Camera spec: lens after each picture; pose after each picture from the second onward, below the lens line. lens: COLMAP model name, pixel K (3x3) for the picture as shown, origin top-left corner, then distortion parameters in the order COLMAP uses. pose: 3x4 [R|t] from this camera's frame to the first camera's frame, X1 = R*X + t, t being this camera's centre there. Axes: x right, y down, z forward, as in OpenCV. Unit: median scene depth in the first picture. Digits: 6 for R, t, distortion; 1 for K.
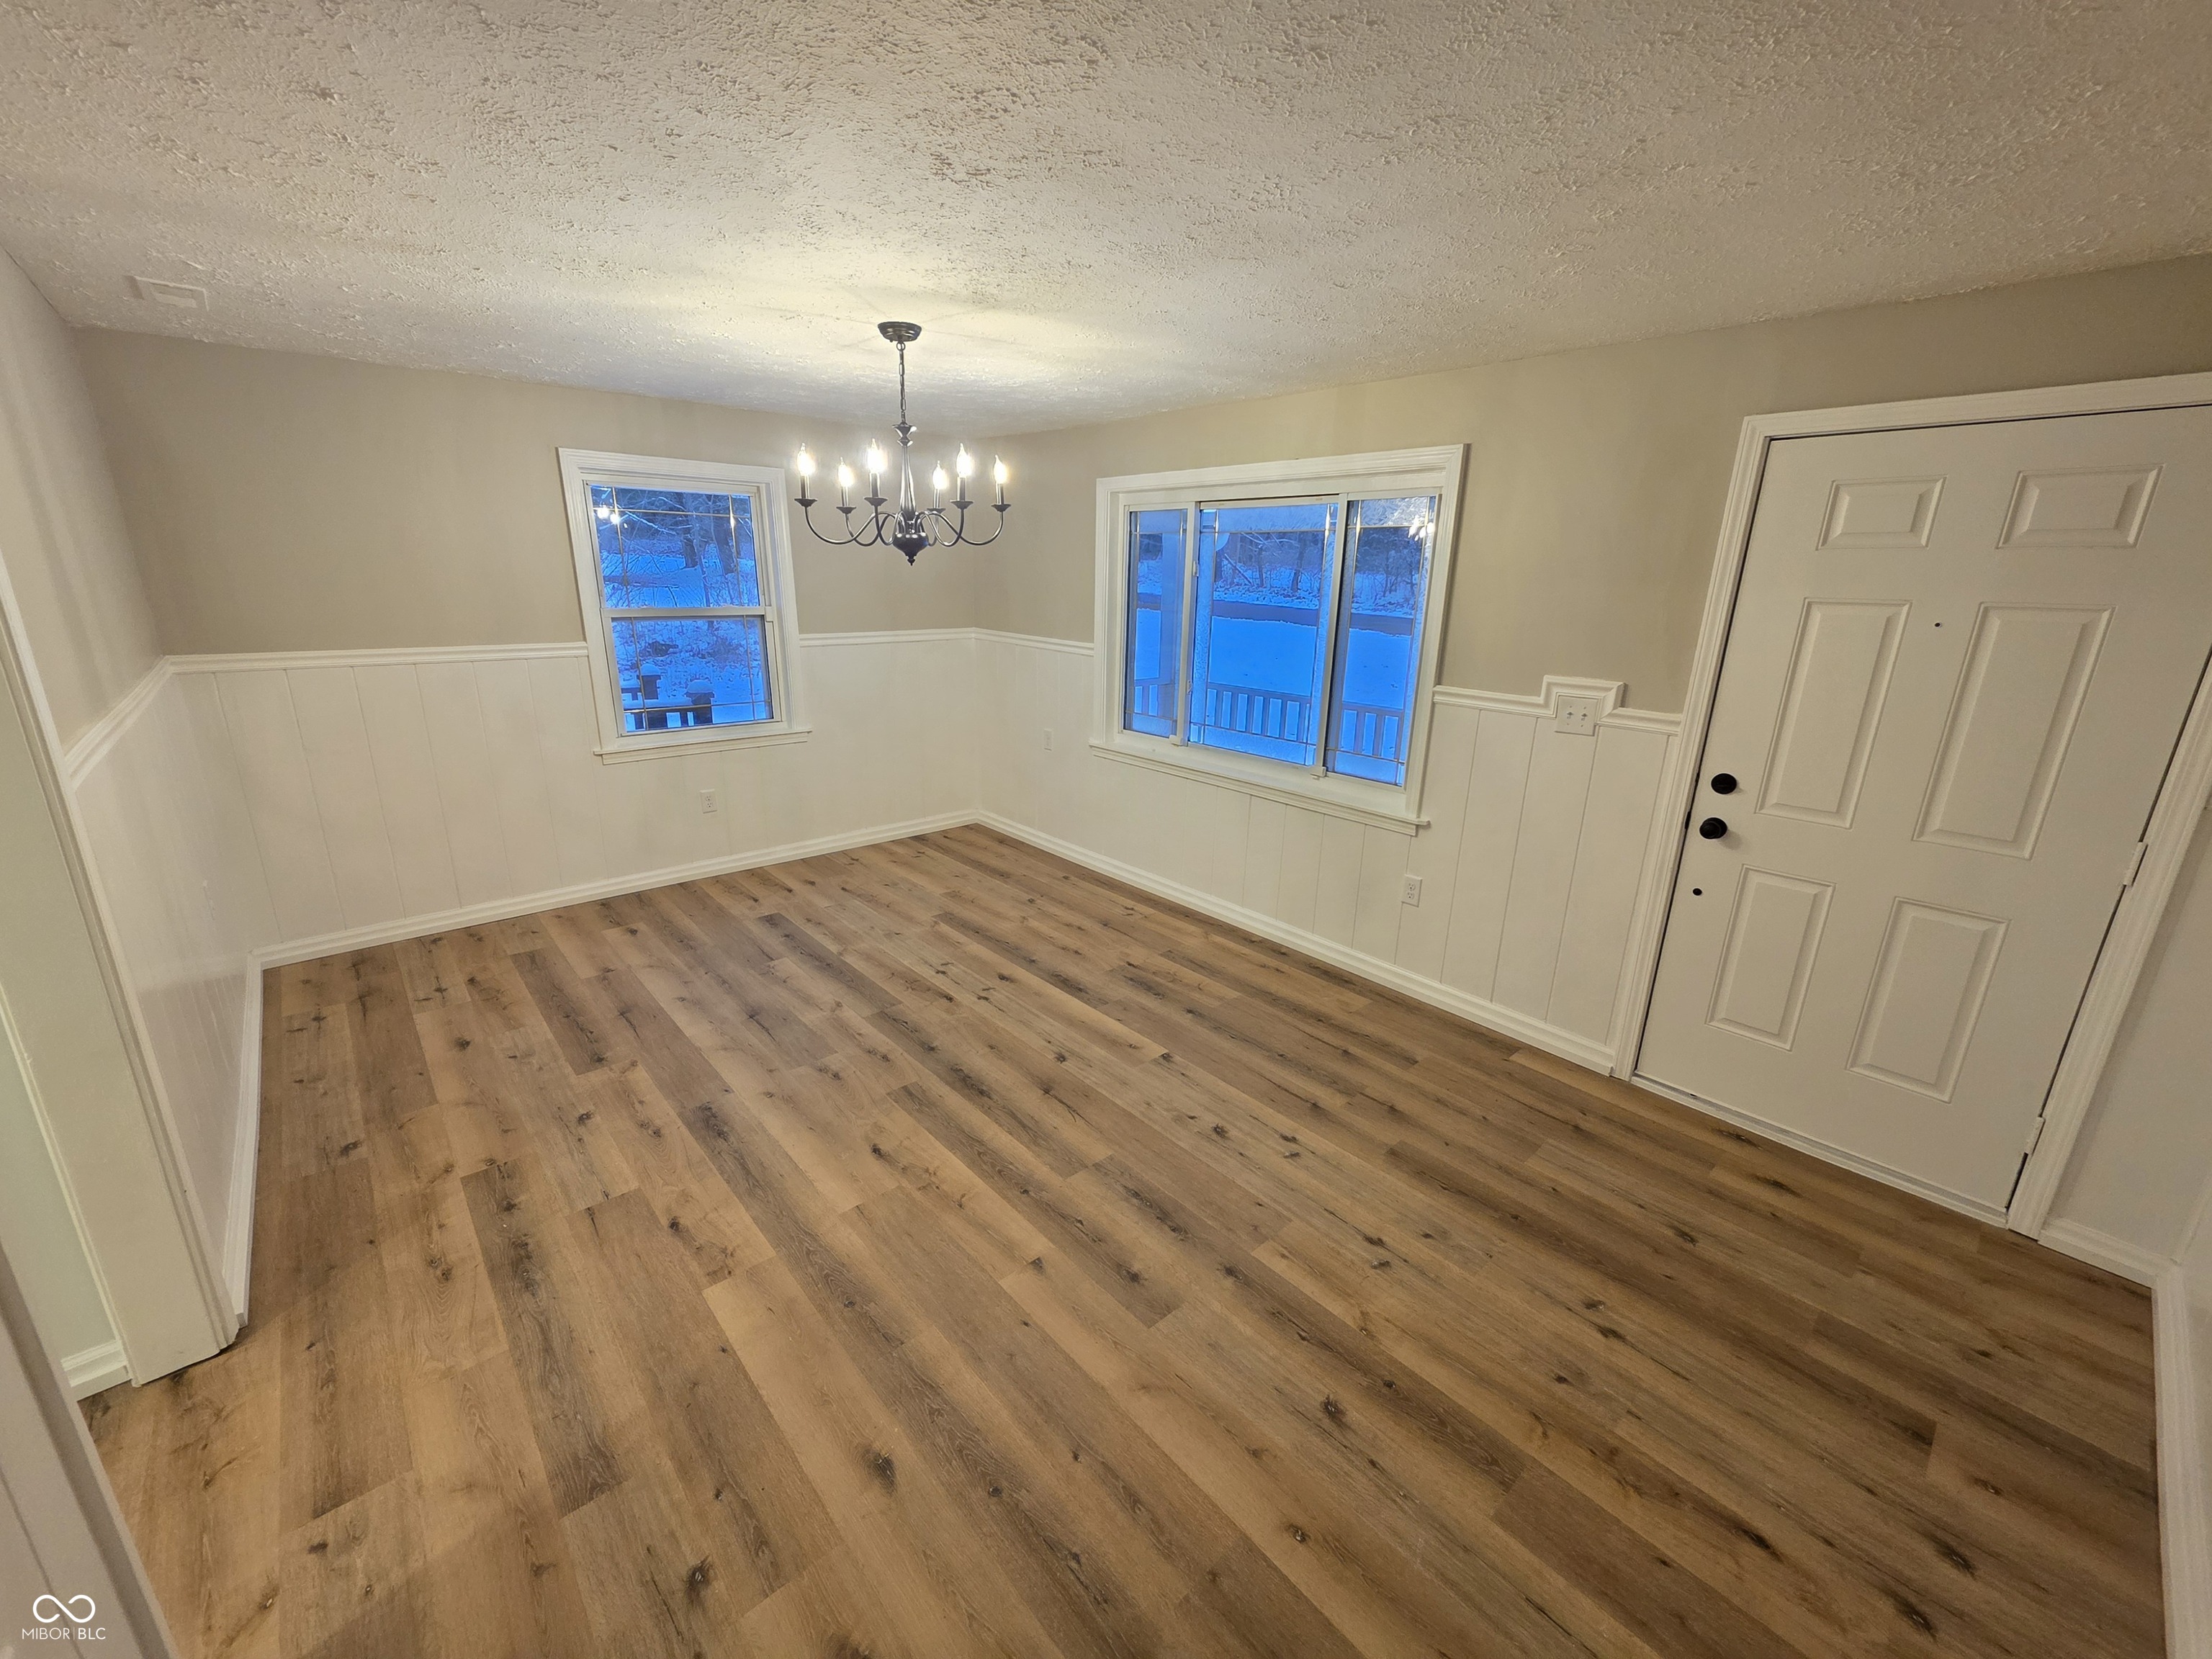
lens RADIAL K [[879.5, 0, 1099.7], [0, 879.5, 829.5], [0, 0, 1]] dist [0.005591, -0.001167]
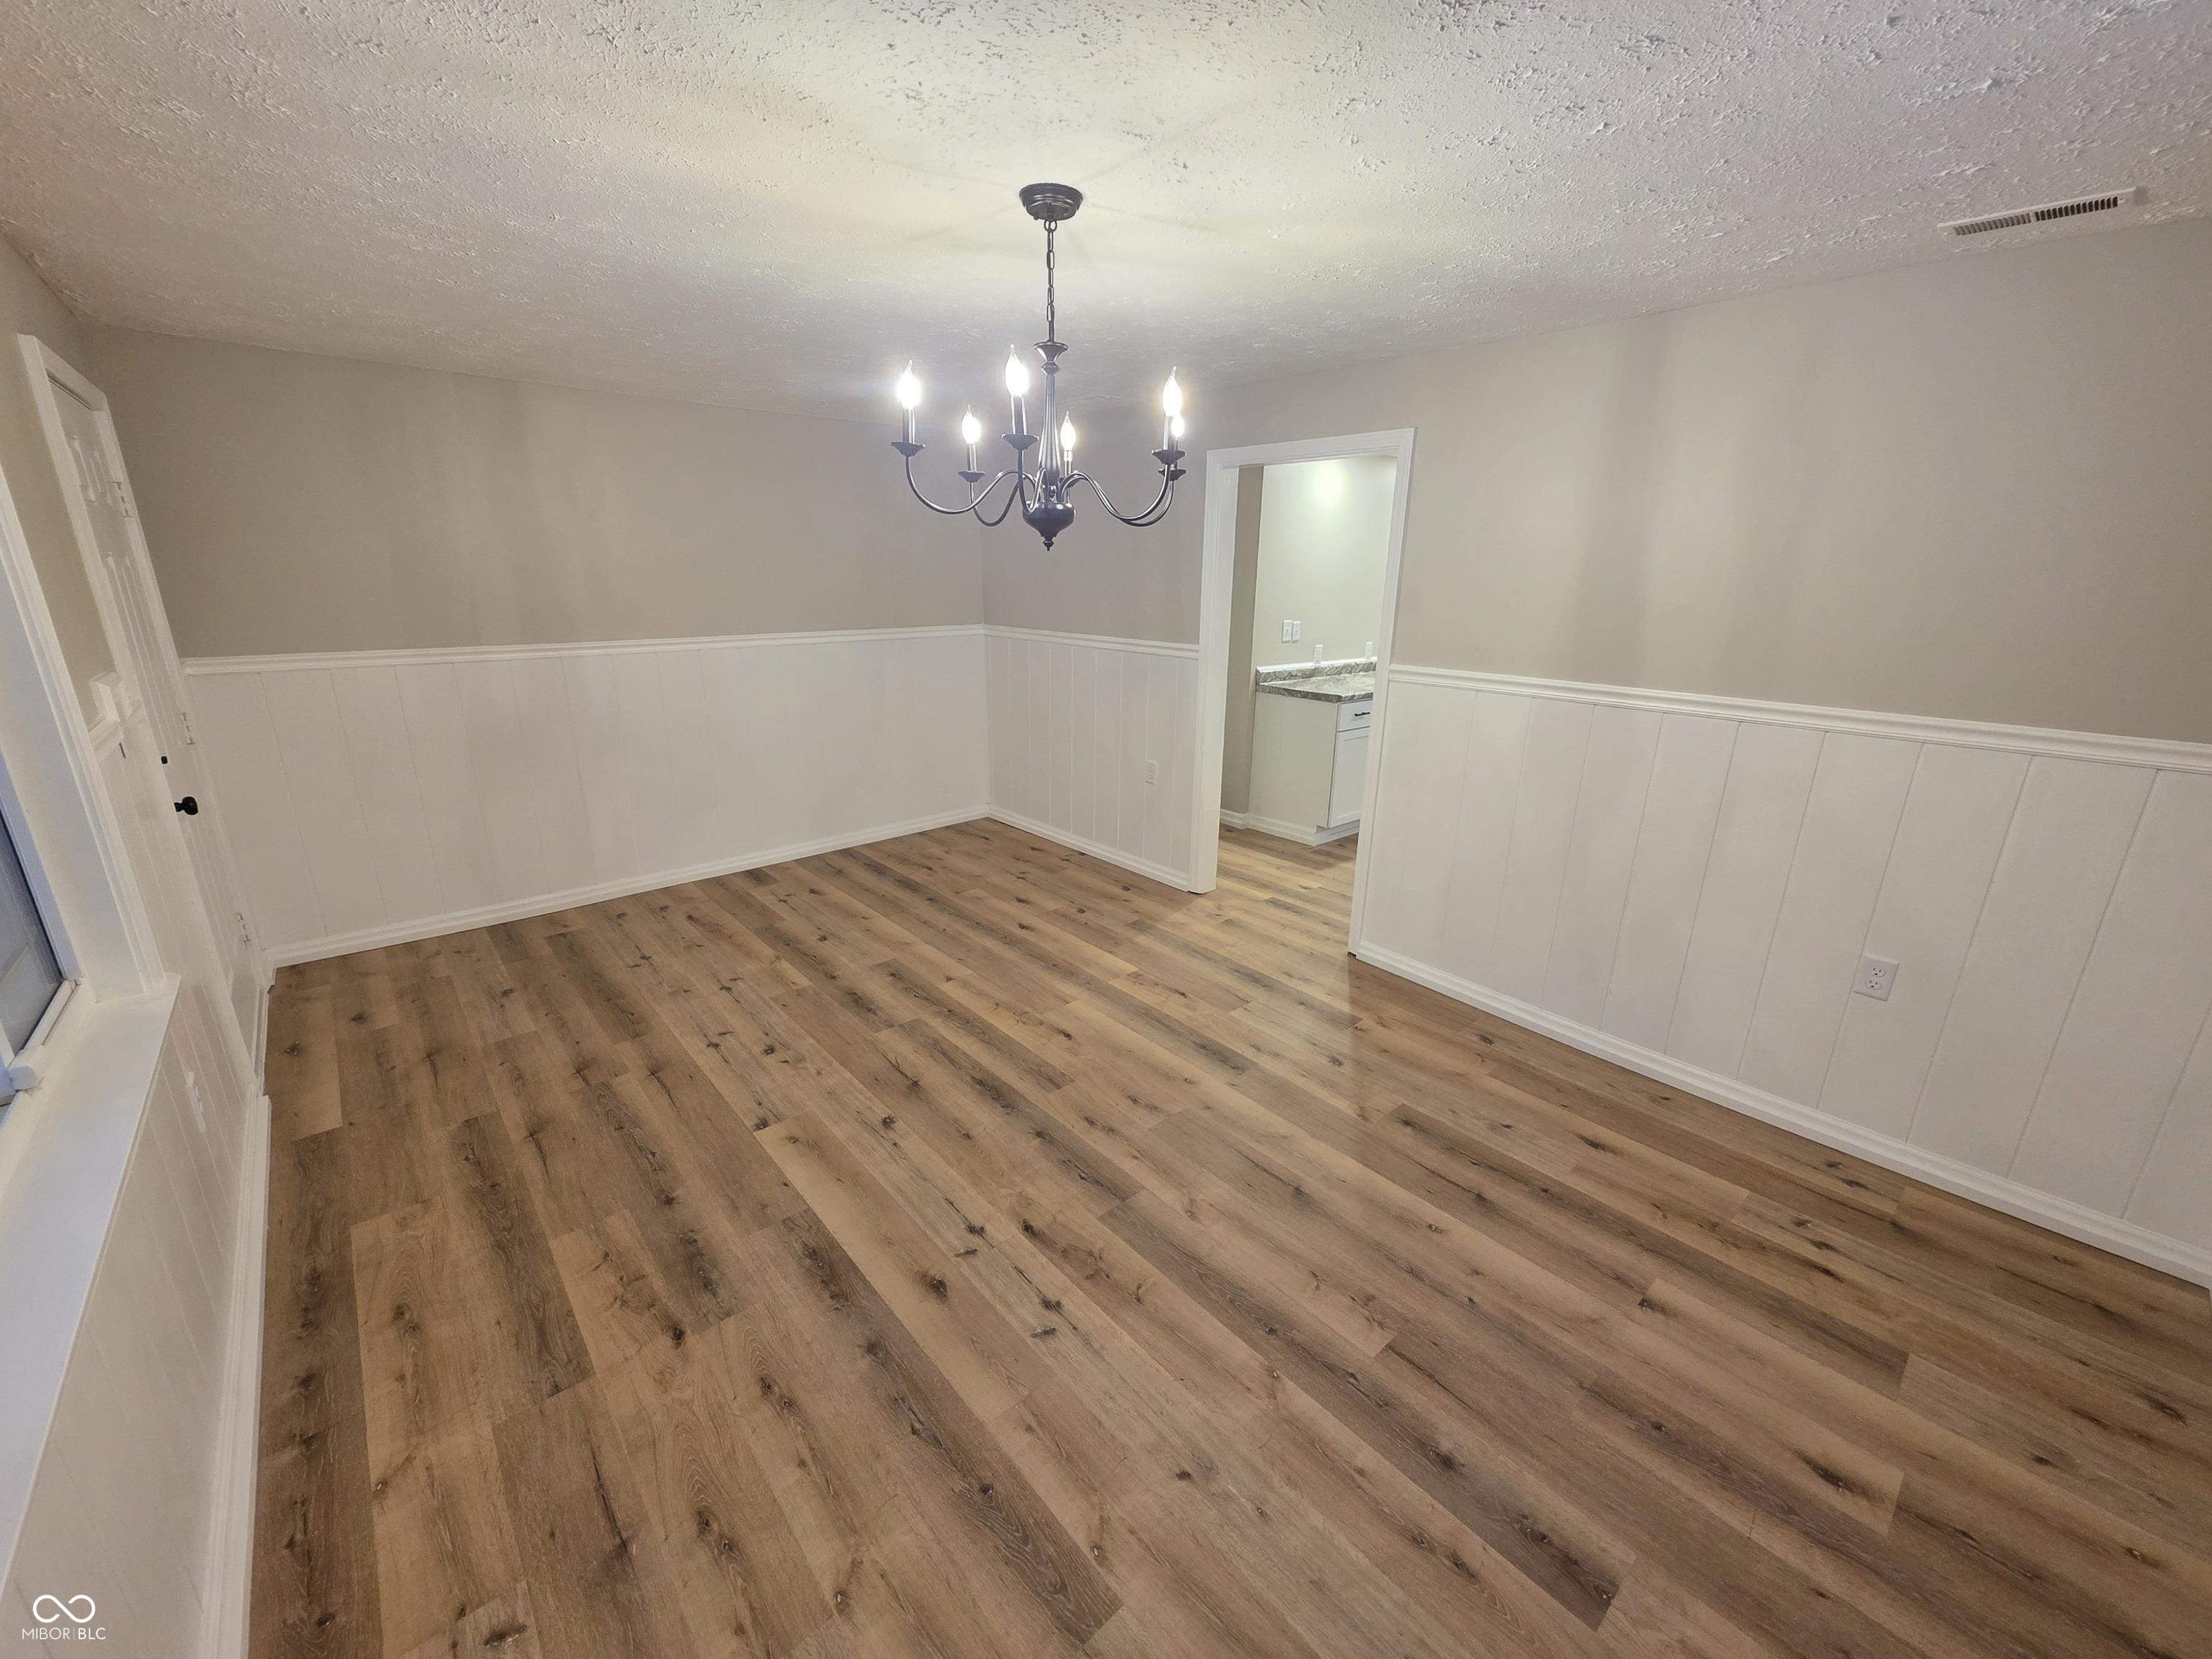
lens RADIAL K [[879.5, 0, 1093.3], [0, 879.5, 831.3], [0, 0, 1]] dist [0.005591, -0.001167]
pose [[-0.999274, -0.037684, 0.005654, -0.256075], [-0.028411, 0.835691, 0.548465, -0.488808], [-0.025393, 0.547906, -0.836154, 1.673774]]
